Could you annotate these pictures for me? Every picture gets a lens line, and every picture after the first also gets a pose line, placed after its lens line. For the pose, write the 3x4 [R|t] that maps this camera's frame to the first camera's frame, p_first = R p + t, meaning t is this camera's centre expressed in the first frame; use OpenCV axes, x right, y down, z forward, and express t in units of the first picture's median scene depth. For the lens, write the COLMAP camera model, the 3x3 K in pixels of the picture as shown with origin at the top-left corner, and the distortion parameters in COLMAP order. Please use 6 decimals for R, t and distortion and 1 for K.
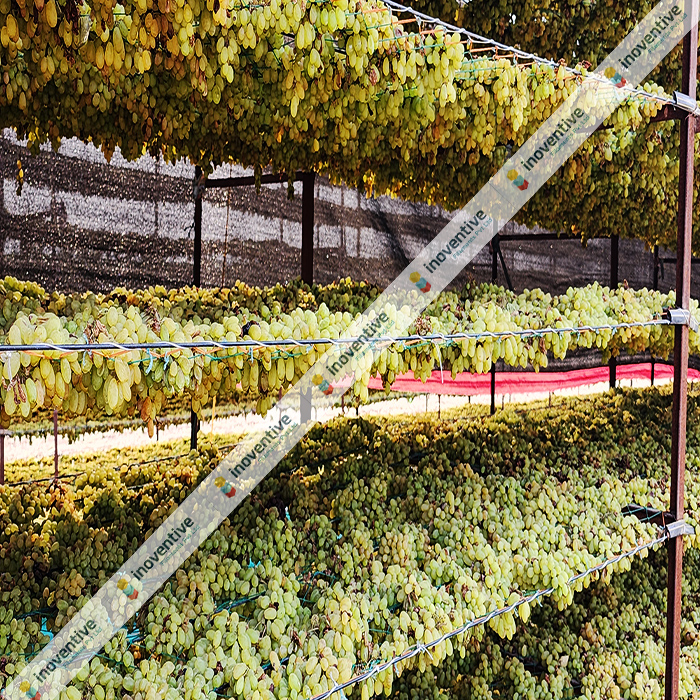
lens RADIAL K [[724.8, 0, 351.5], [0, 724.8, 380.4], [0, 0, 1]] dist [0.023175, -0.026273]
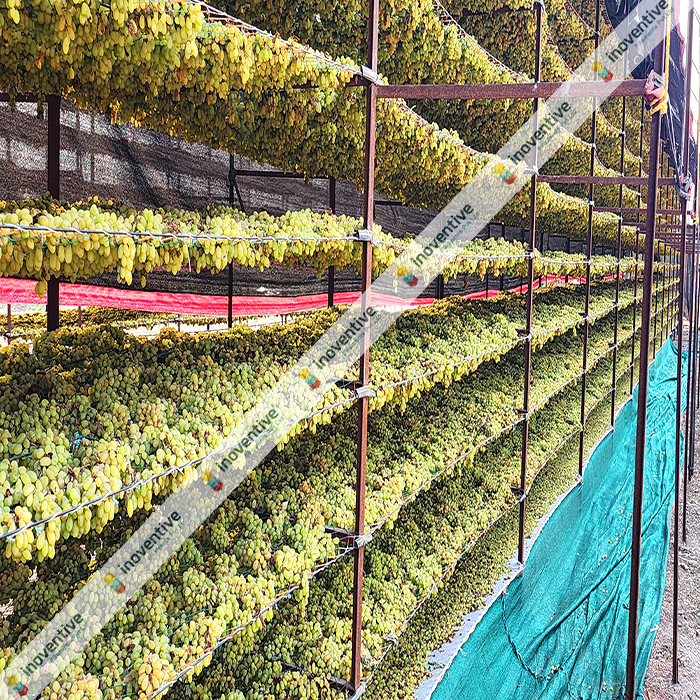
lens RADIAL K [[703.4, 0, 336.1], [0, 703.4, 328.8], [0, 0, 1]] dist [0.136788, -0.325321]
pose [[0.942803, -0.006907, 0.333278, -0.038349], [-0.000203, 0.999773, 0.021295, 0.056623], [-0.333350, -0.020145, 0.942588, -0.217641]]
